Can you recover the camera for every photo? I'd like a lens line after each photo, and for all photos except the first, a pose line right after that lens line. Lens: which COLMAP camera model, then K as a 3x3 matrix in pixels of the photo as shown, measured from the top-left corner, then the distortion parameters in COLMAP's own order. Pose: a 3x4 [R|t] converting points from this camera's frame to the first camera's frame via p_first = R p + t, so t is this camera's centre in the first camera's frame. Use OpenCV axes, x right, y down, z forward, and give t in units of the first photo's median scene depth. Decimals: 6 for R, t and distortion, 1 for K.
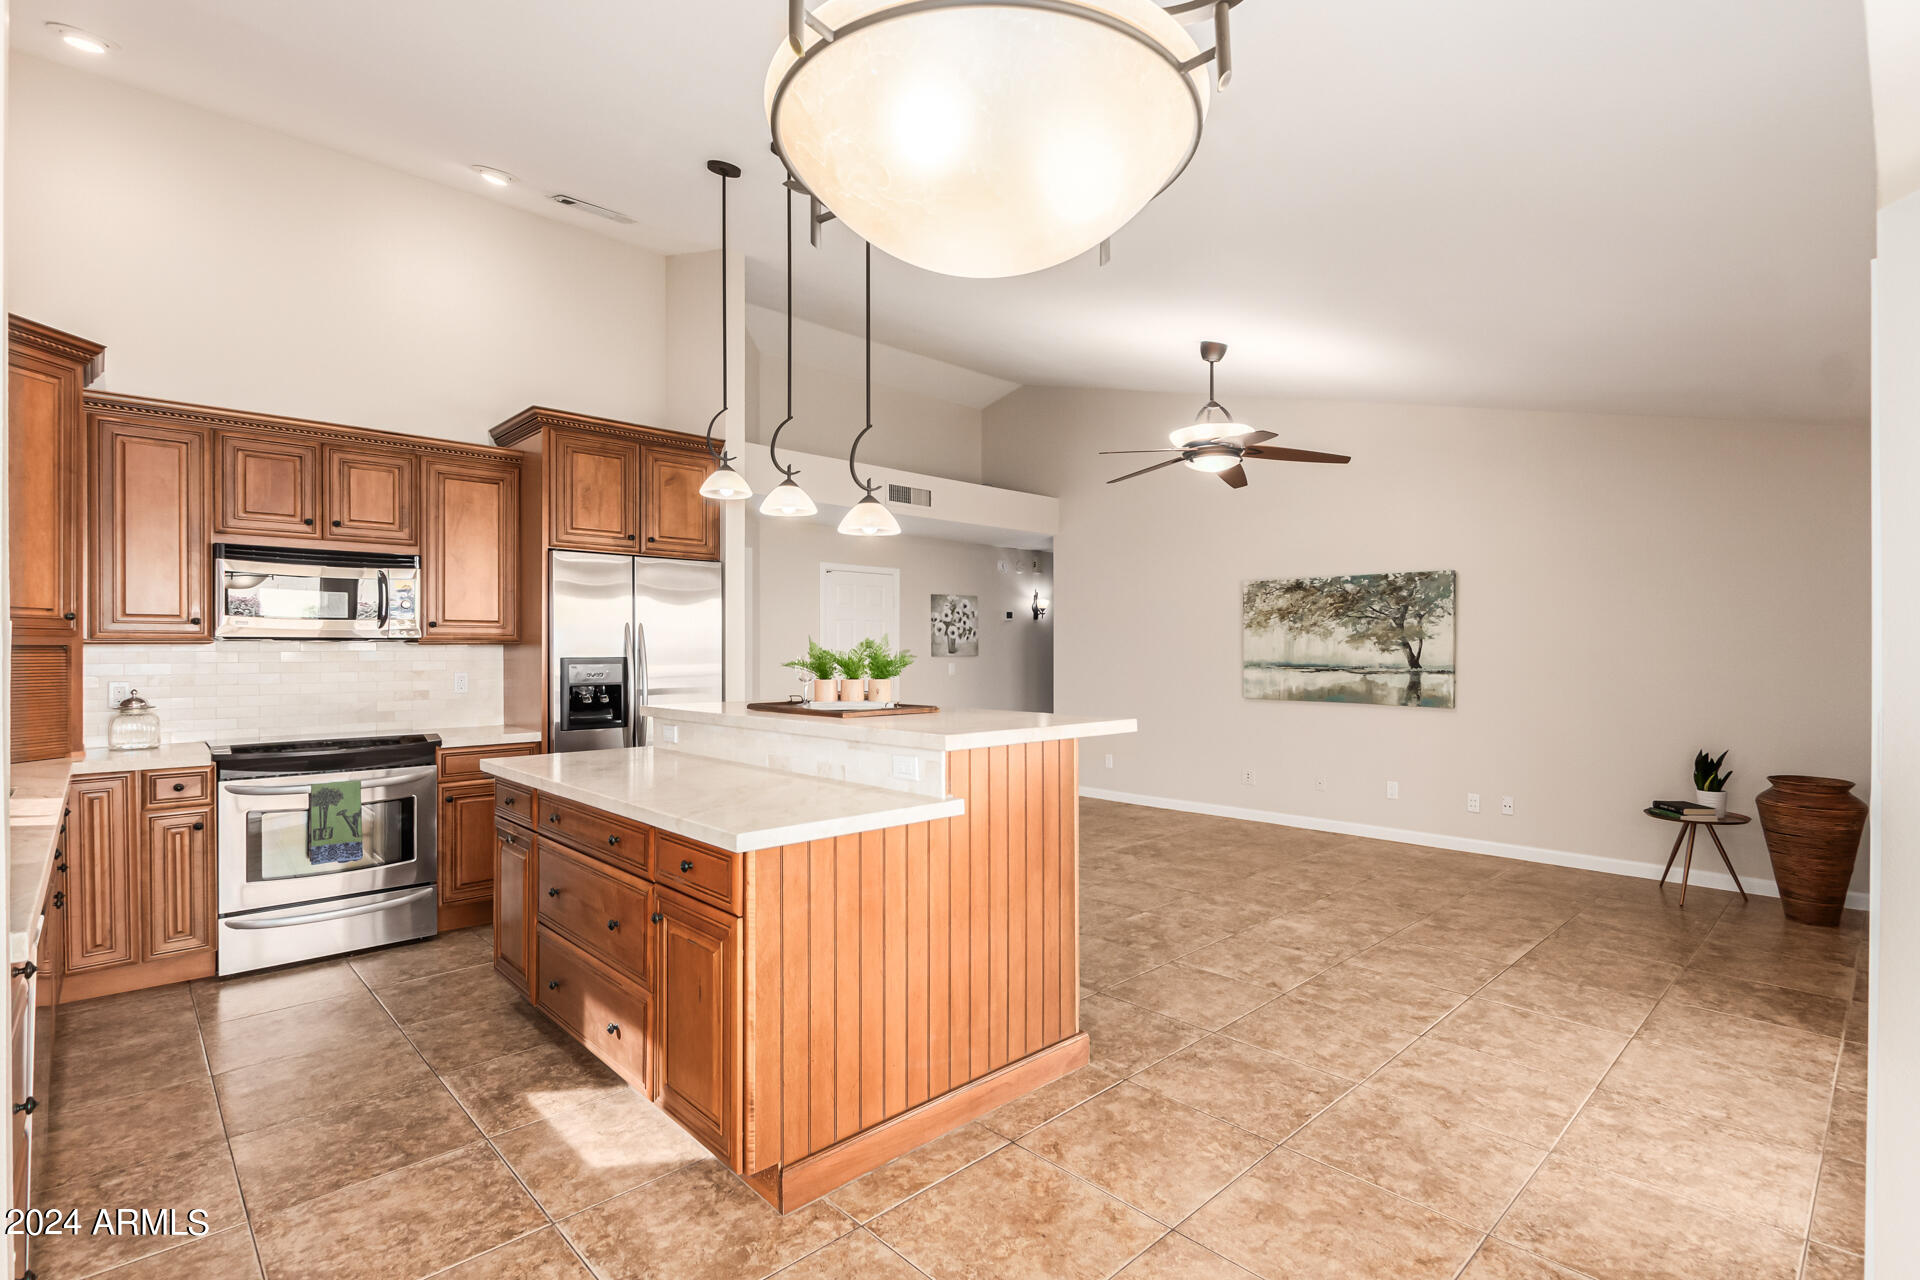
lens RADIAL K [[903.1, 0, 956.7], [0, 903.1, 650.9], [0, 0, 1]] dist [-0.010602, -0.000422]
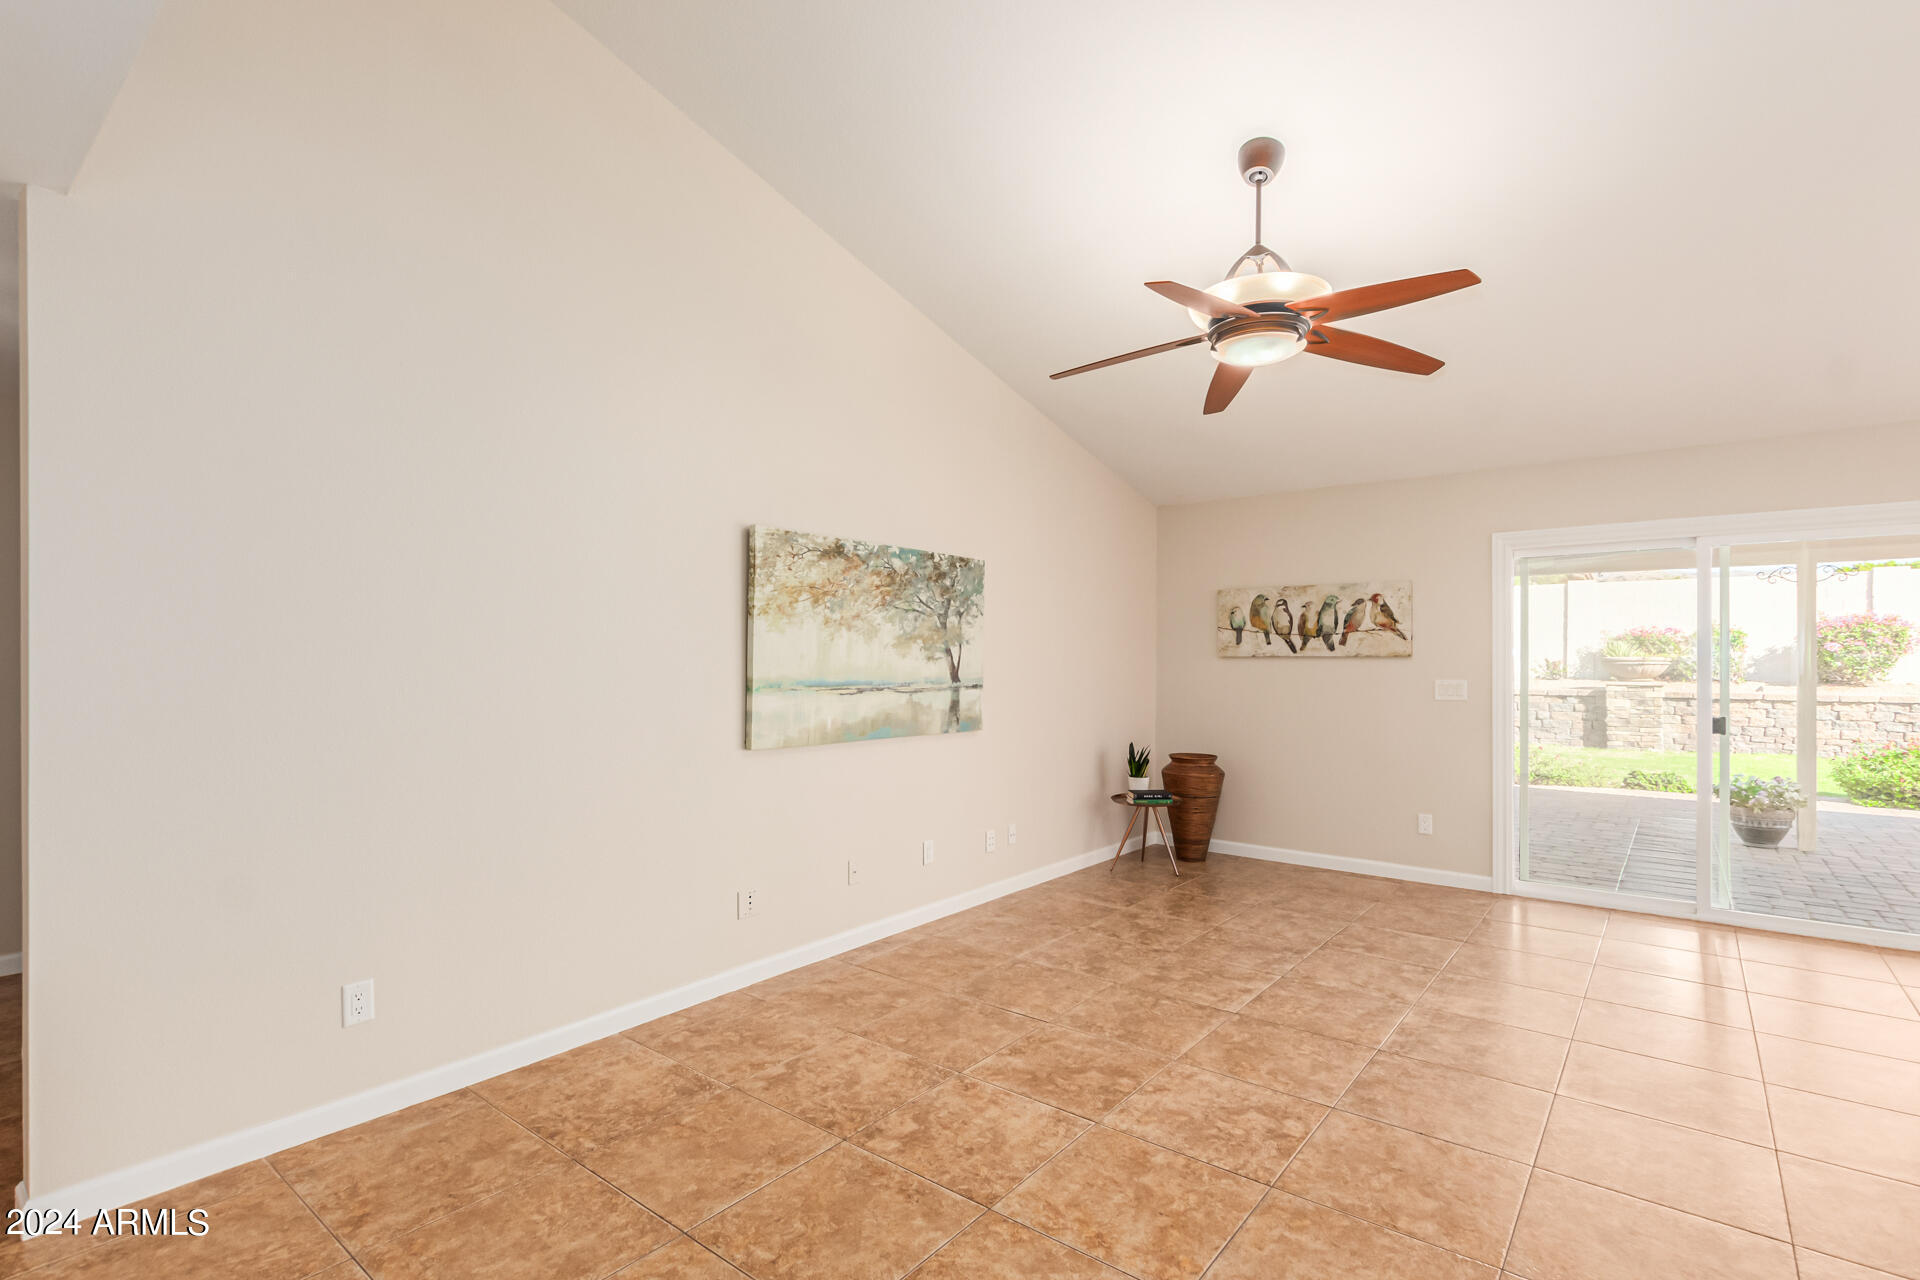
lens RADIAL K [[893.3, 0, 969.0], [0, 893.3, 674.8], [0, 0, 1]] dist [0.000250, -0.000273]
pose [[-0.142522, -0.015691, 0.989667, -0.283860], [0.001122, 0.999871, 0.016014, 0.000887], [-0.989791, 0.003392, -0.142486, 1.309427]]
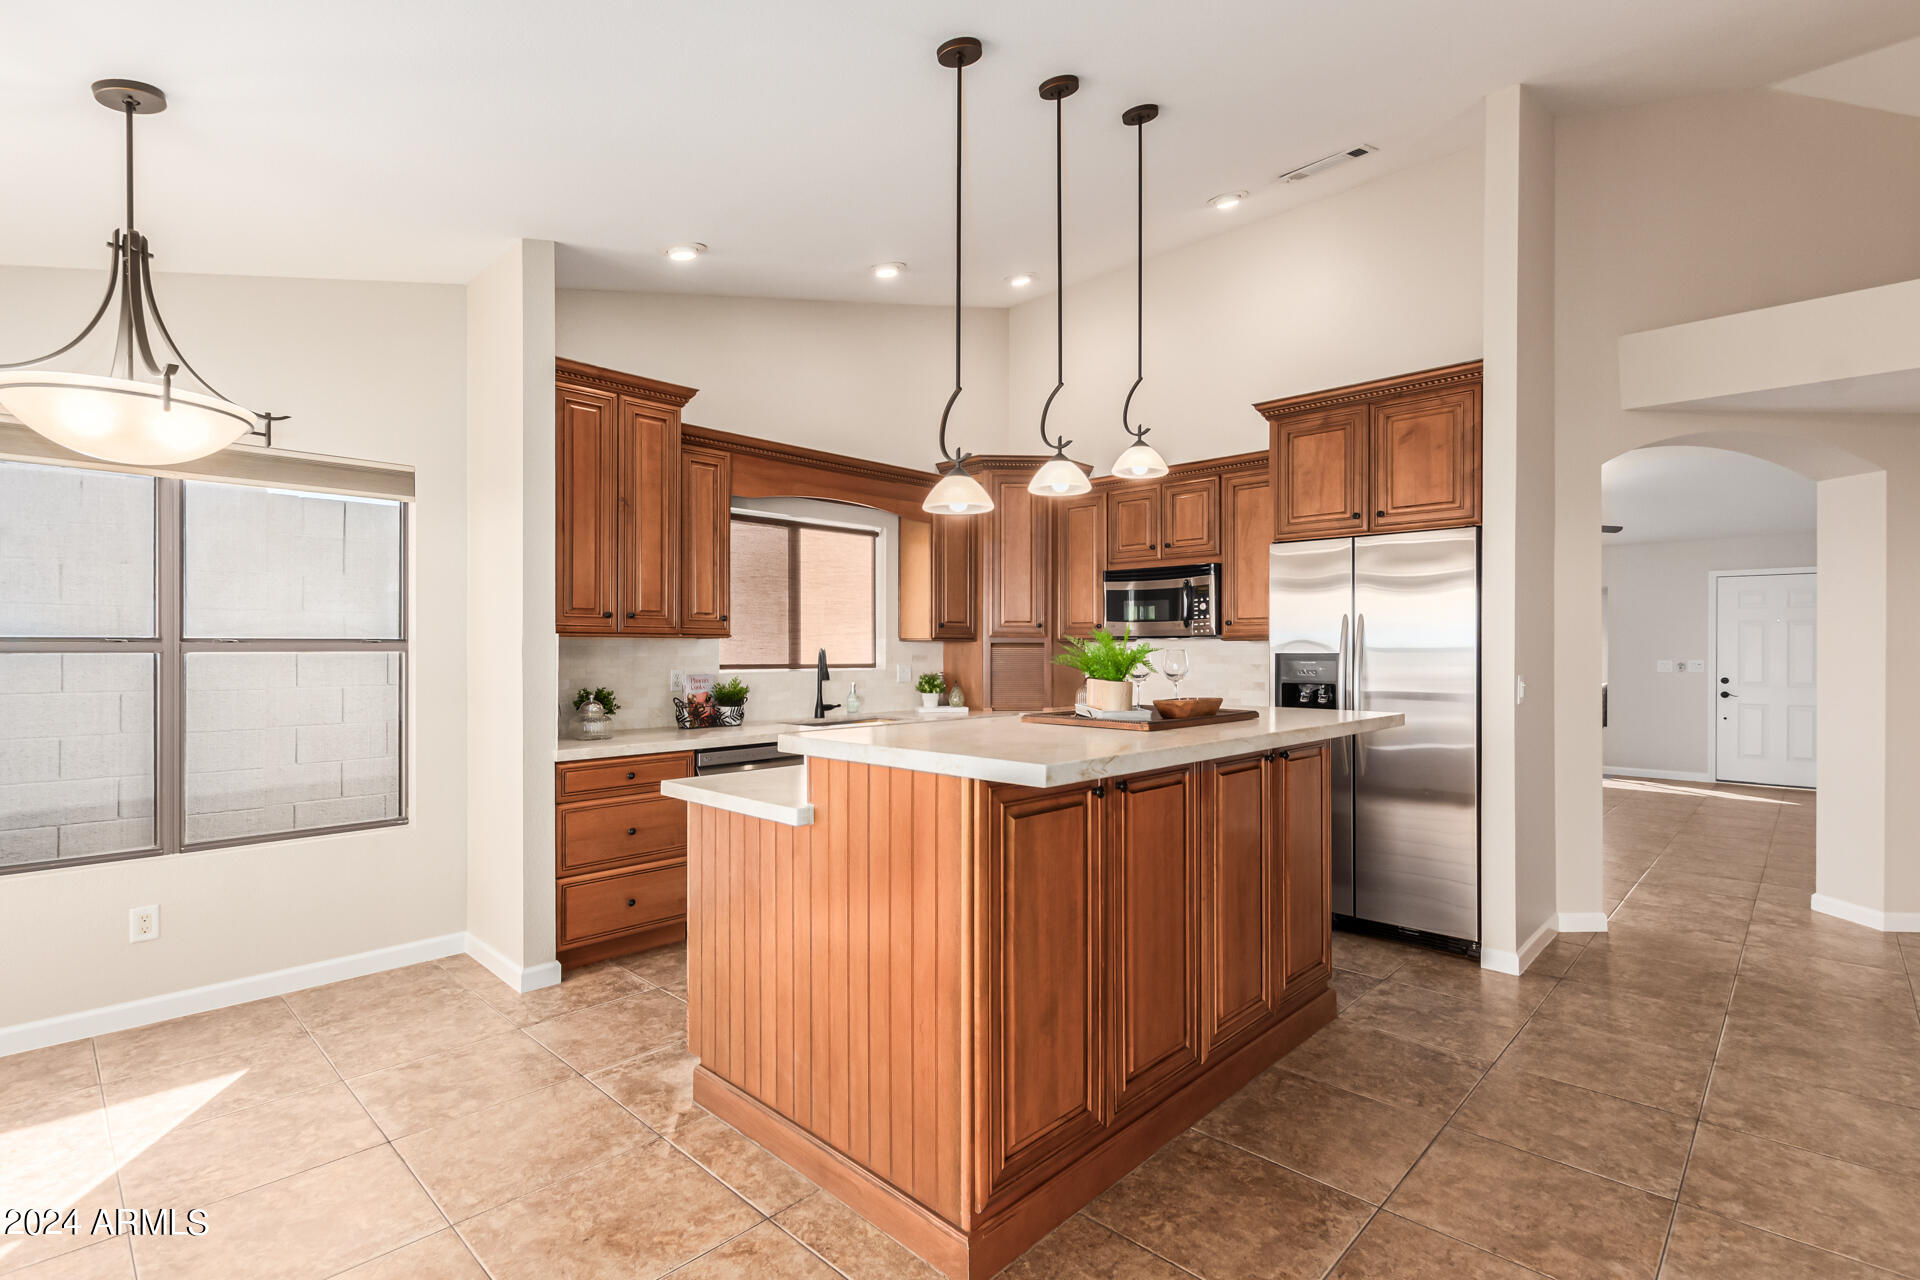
lens RADIAL K [[884.1, 0, 982.0], [0, 884.1, 649.9], [0, 0, 1]] dist [0.014347, -0.008688]
pose [[0.062310, 0.000319, -0.998057, 0.436427], [-0.002159, 0.999998, 0.000185, 0.003659], [0.998054, 0.002144, 0.062311, 0.549226]]
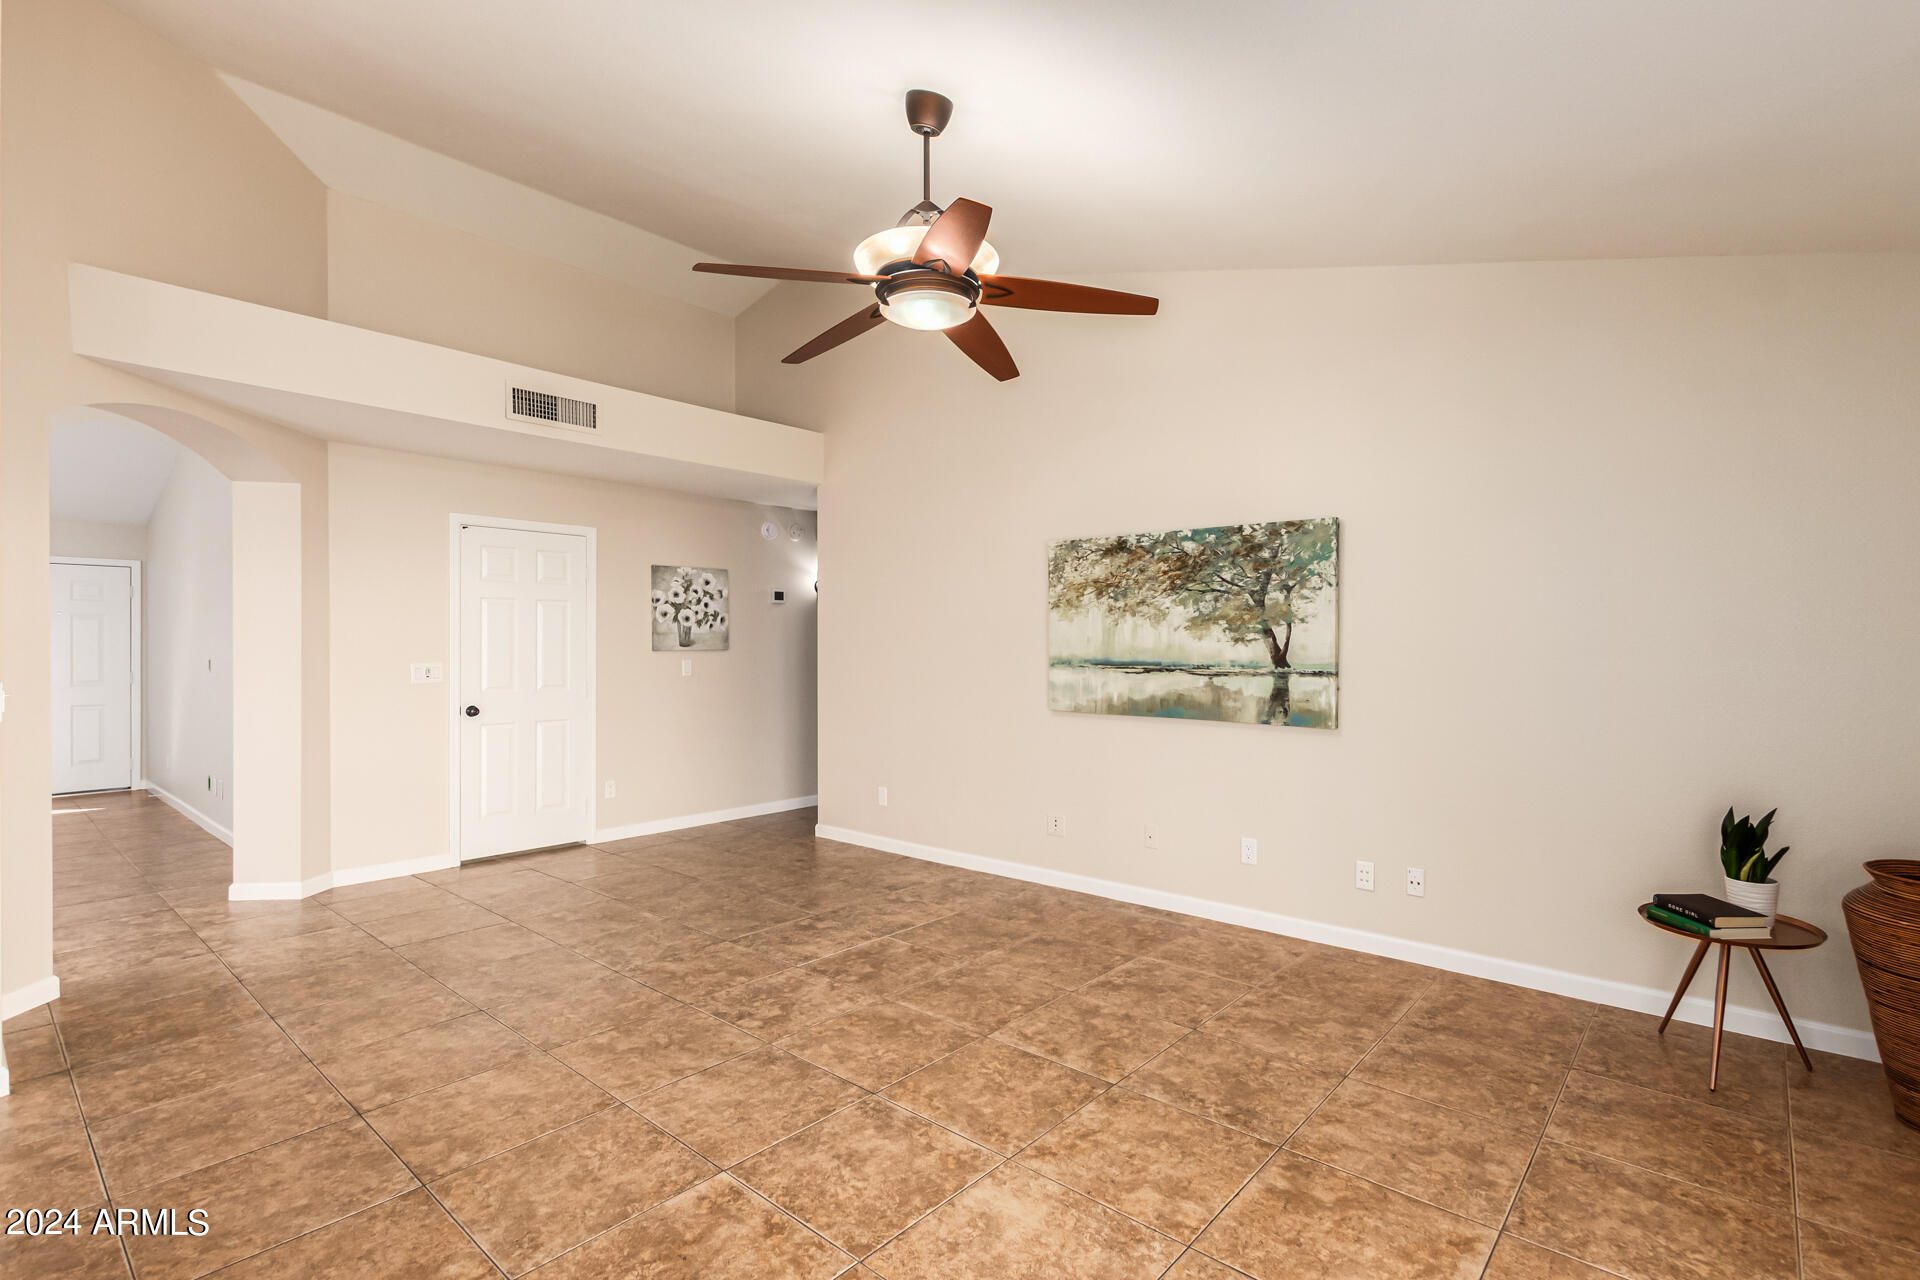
lens RADIAL K [[890.8, 0, 982.3], [0, 890.8, 654.1], [0, 0, 1]] dist [0.001668, -0.003268]
pose [[0.993860, -0.002749, 0.110607, 0.263184], [0.001654, 0.999949, 0.009988, 0.002982], [-0.110629, -0.009744, 0.993814, 0.450736]]
